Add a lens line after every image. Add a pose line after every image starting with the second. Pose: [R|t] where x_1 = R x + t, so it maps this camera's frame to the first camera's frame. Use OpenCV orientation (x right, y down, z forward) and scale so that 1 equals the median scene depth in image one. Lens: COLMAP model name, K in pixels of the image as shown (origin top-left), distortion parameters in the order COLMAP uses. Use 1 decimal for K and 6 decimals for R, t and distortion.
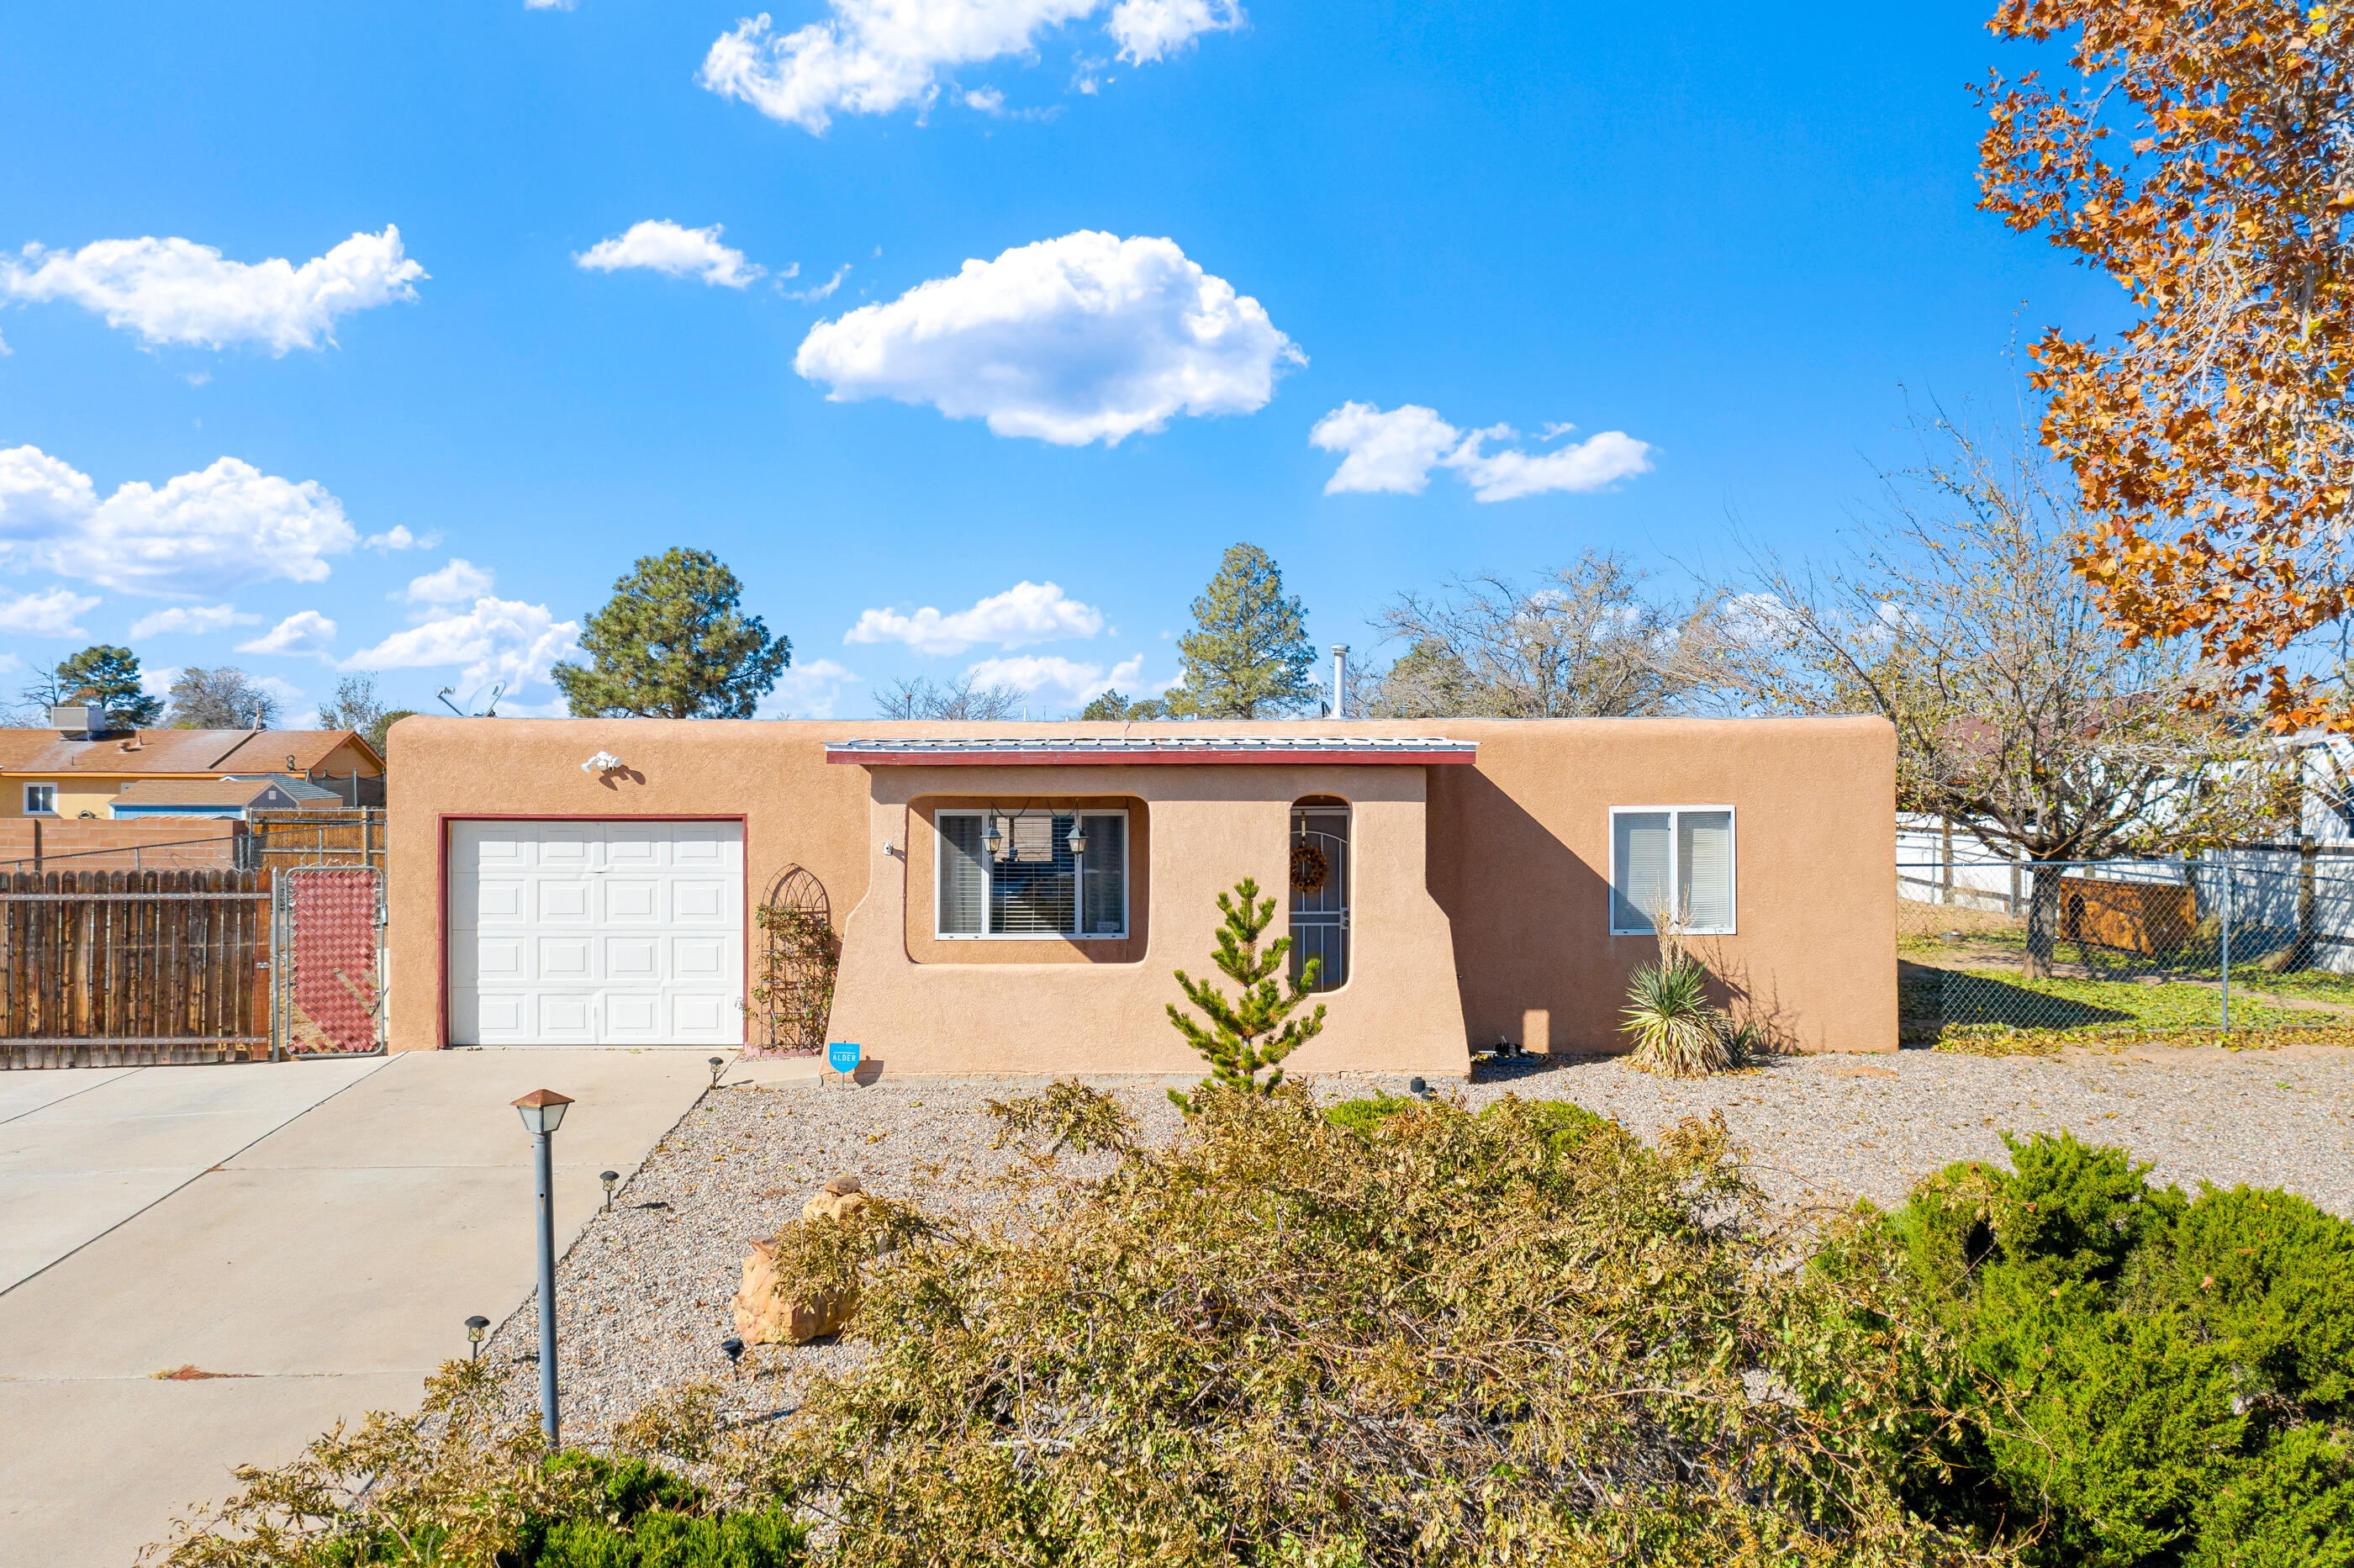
lens RADIAL K [[1849.7, 0, 1177.0], [0, 1849.7, 784.0], [0, 0, 1]] dist [-0.009407, 0.007031]
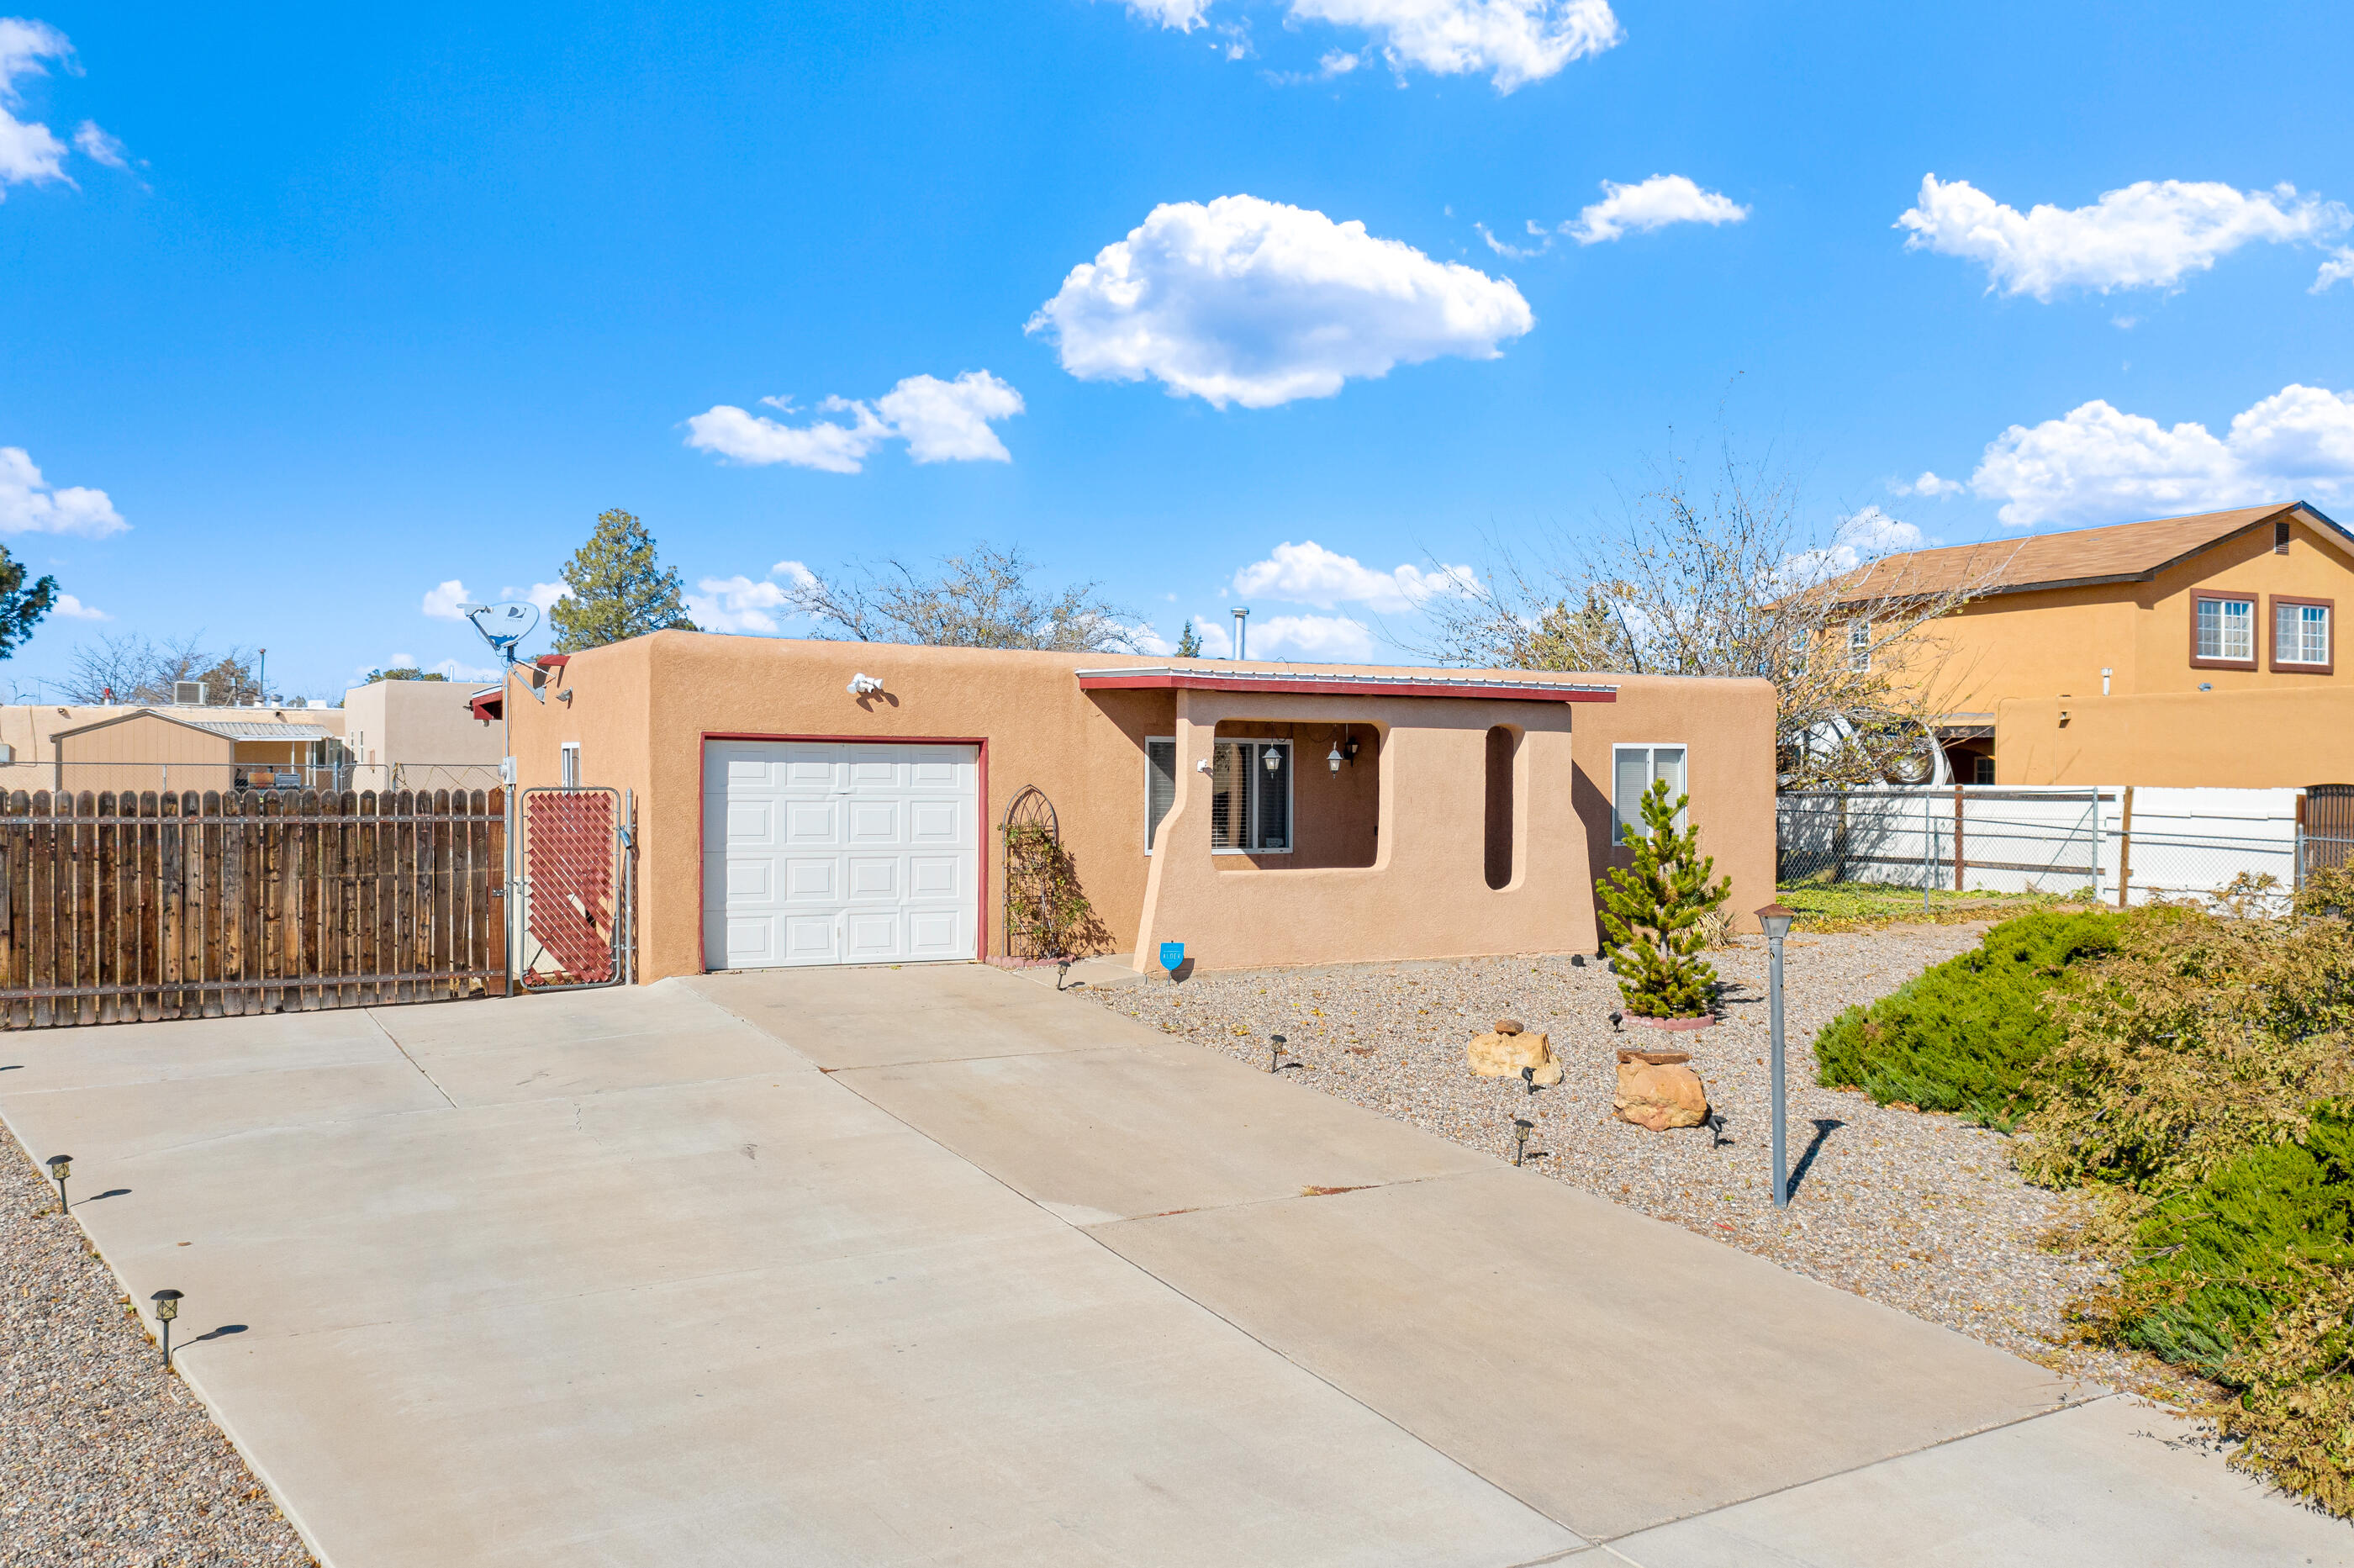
lens RADIAL K [[1843.7, 0, 1159.4], [0, 1843.7, 745.6], [0, 0, 1]] dist [0.002932, -0.004003]
pose [[0.892265, 0.014216, 0.451288, -0.621687], [-0.007138, 0.999823, -0.017382, 0.038455], [-0.451455, 0.012288, 0.892209, 0.022340]]
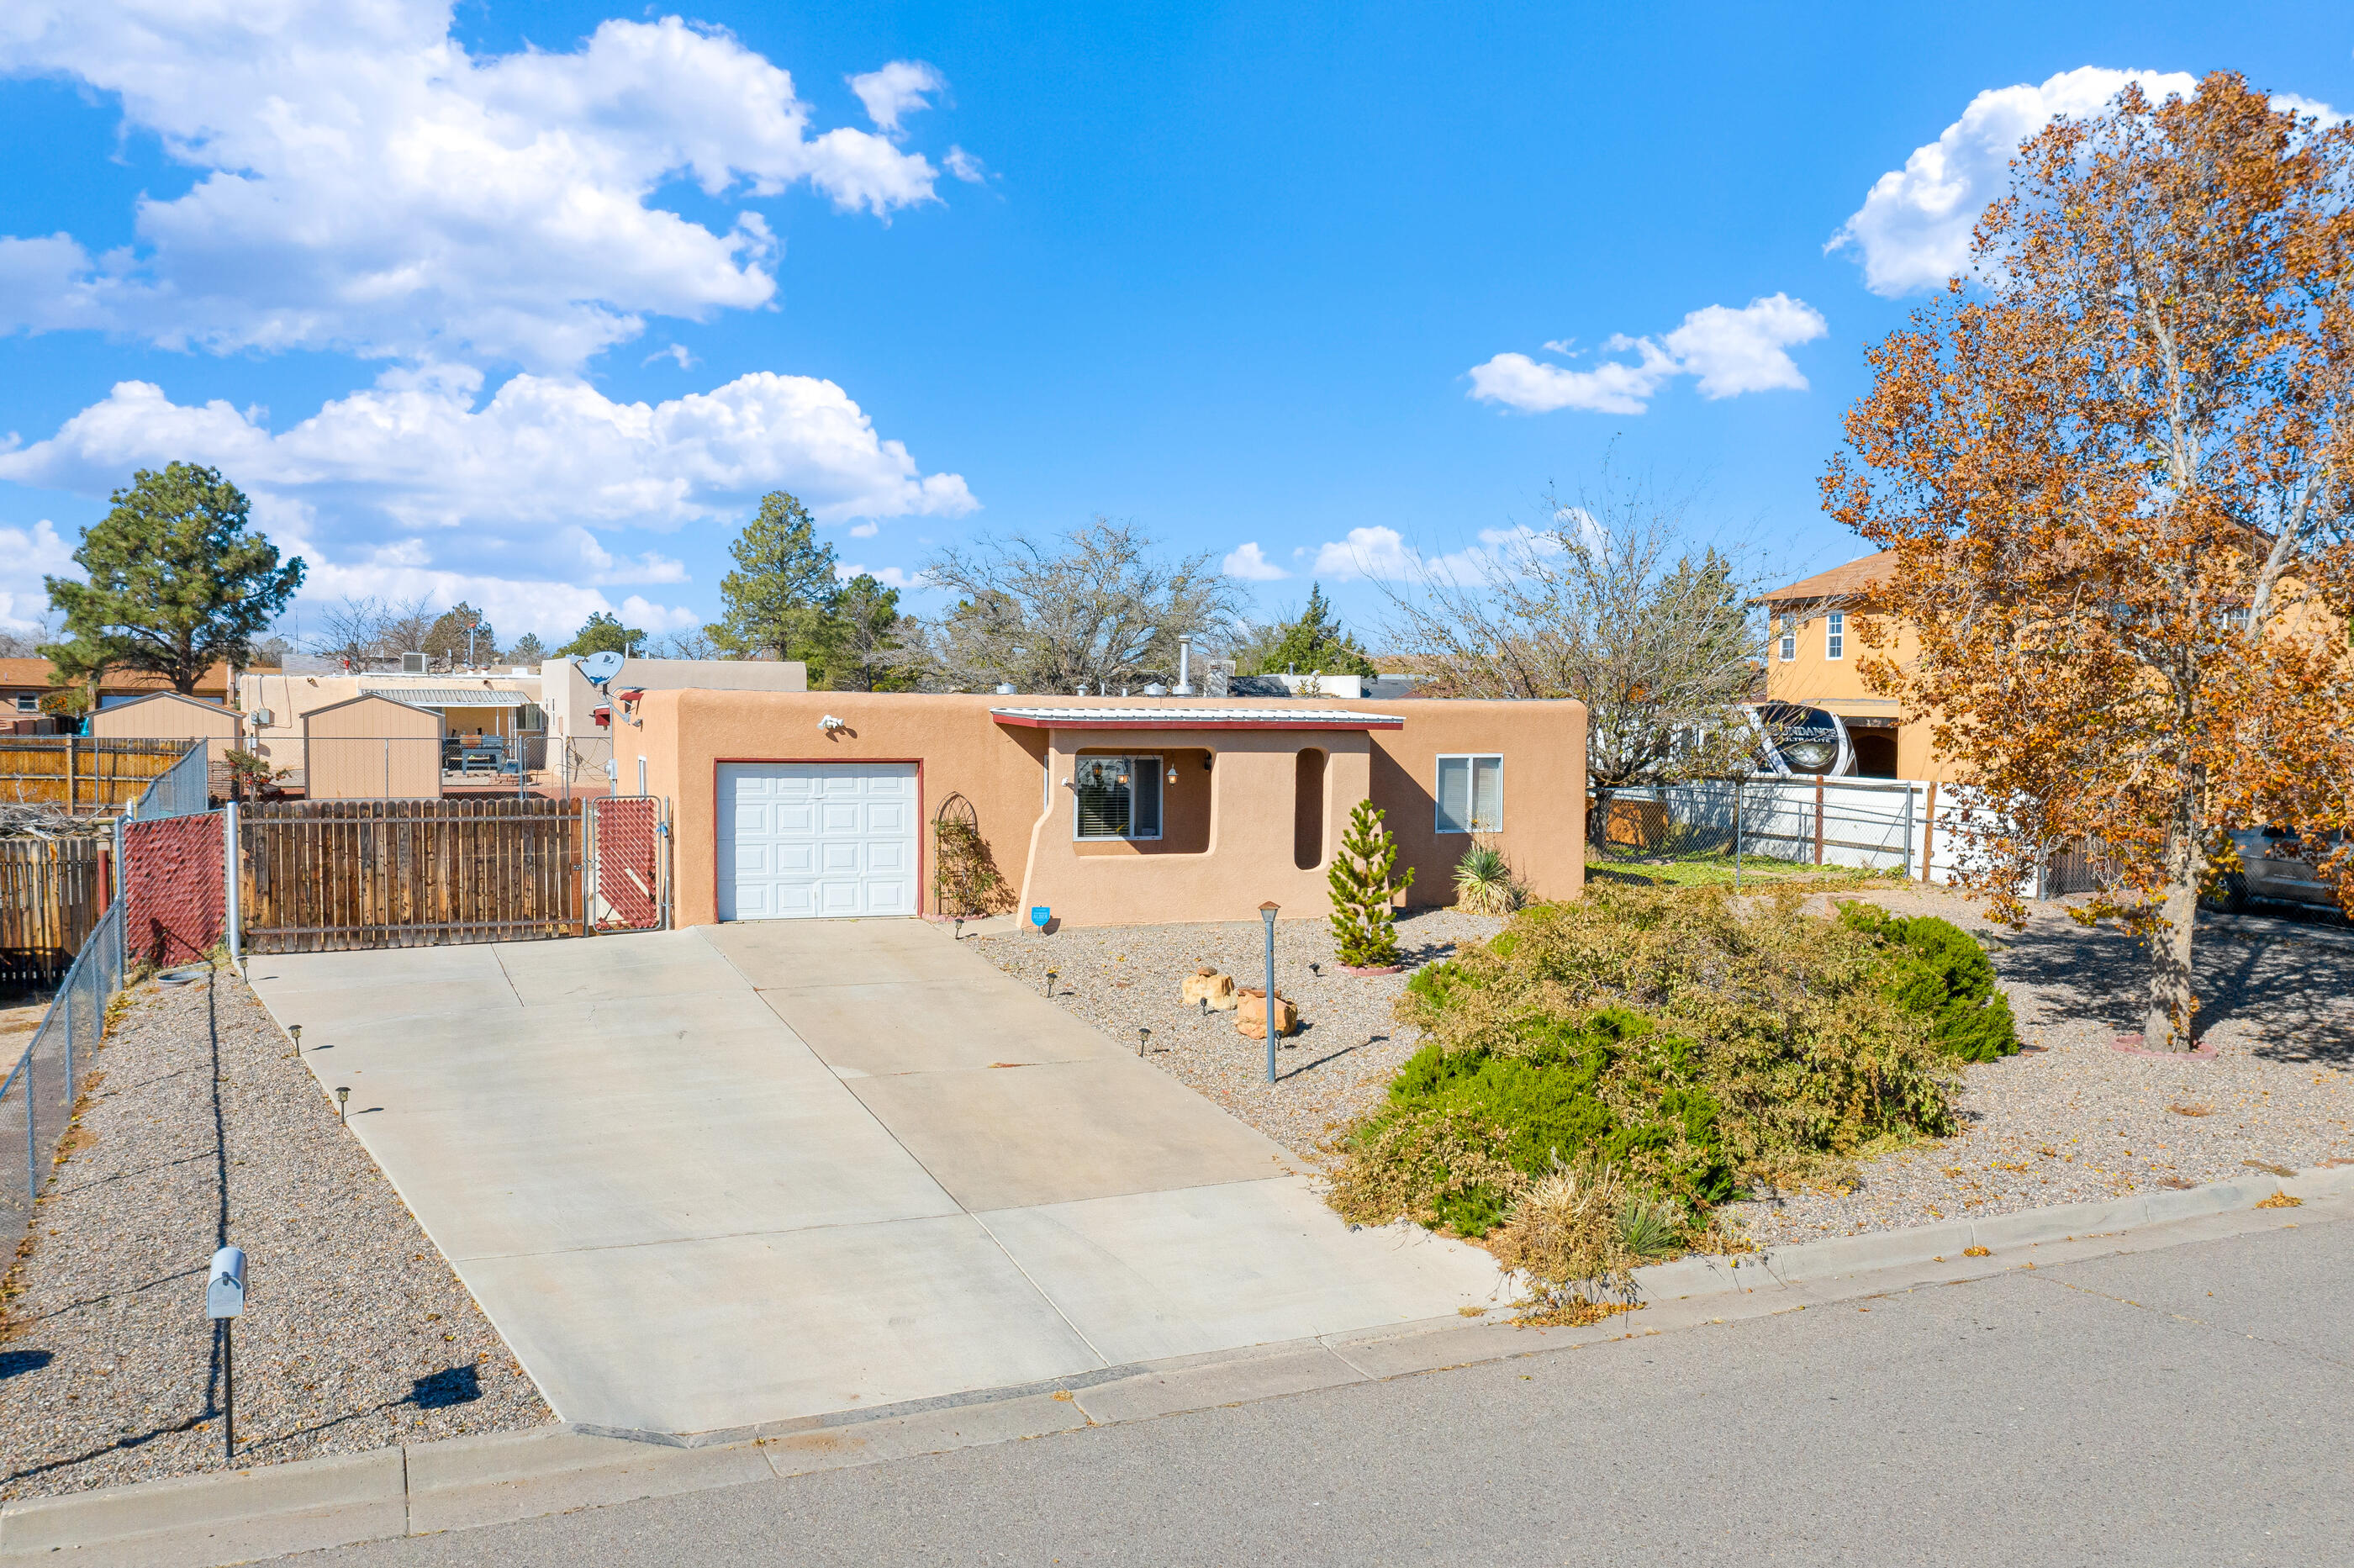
lens RADIAL K [[1872.0, 0, 1177.0], [0, 1872.0, 784.0], [0, 0, 1]] dist [-0.001959, -0.000327]
pose [[0.935483, -0.002774, 0.353361, -0.573648], [-0.012633, 0.999068, 0.041286, -0.027750], [-0.353146, -0.043086, 0.934576, -0.466426]]
